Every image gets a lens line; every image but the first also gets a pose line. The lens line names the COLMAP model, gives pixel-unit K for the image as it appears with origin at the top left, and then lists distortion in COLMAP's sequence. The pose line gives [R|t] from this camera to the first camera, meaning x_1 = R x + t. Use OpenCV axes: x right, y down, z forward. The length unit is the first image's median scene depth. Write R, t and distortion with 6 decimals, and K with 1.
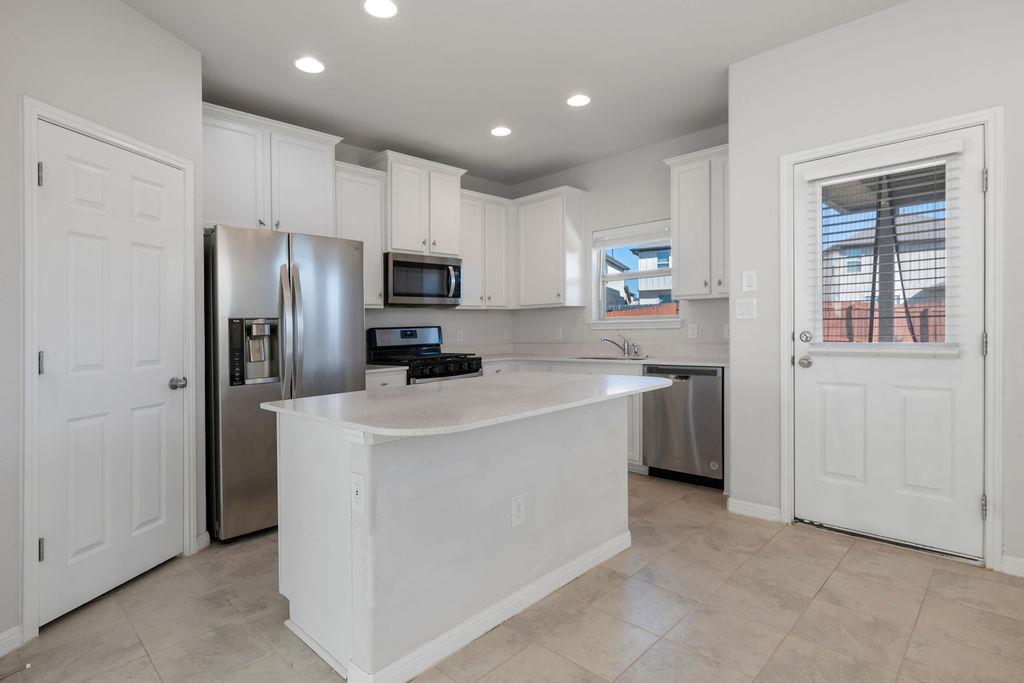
lens RADIAL K [[520.1, 0, 512.3], [0, 520.1, 338.4], [0, 0, 1]] dist [-0.000368, -0.000423]
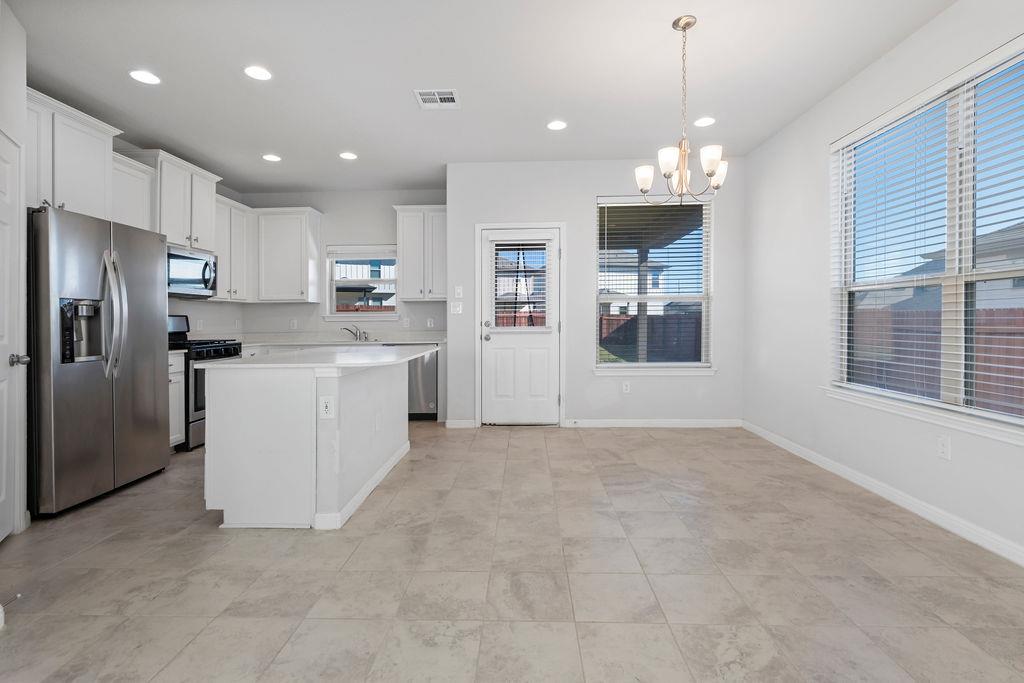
lens RADIAL K [[475.2, 0, 512.0], [0, 475.2, 341.5], [0, 0, 1]] dist [0.000032, -0.000126]
pose [[0.736138, -0.011010, 0.676742, -0.416572], [0.008007, 0.999939, 0.007559, 0.038187], [-0.676784, -0.000146, 0.736182, -0.244290]]
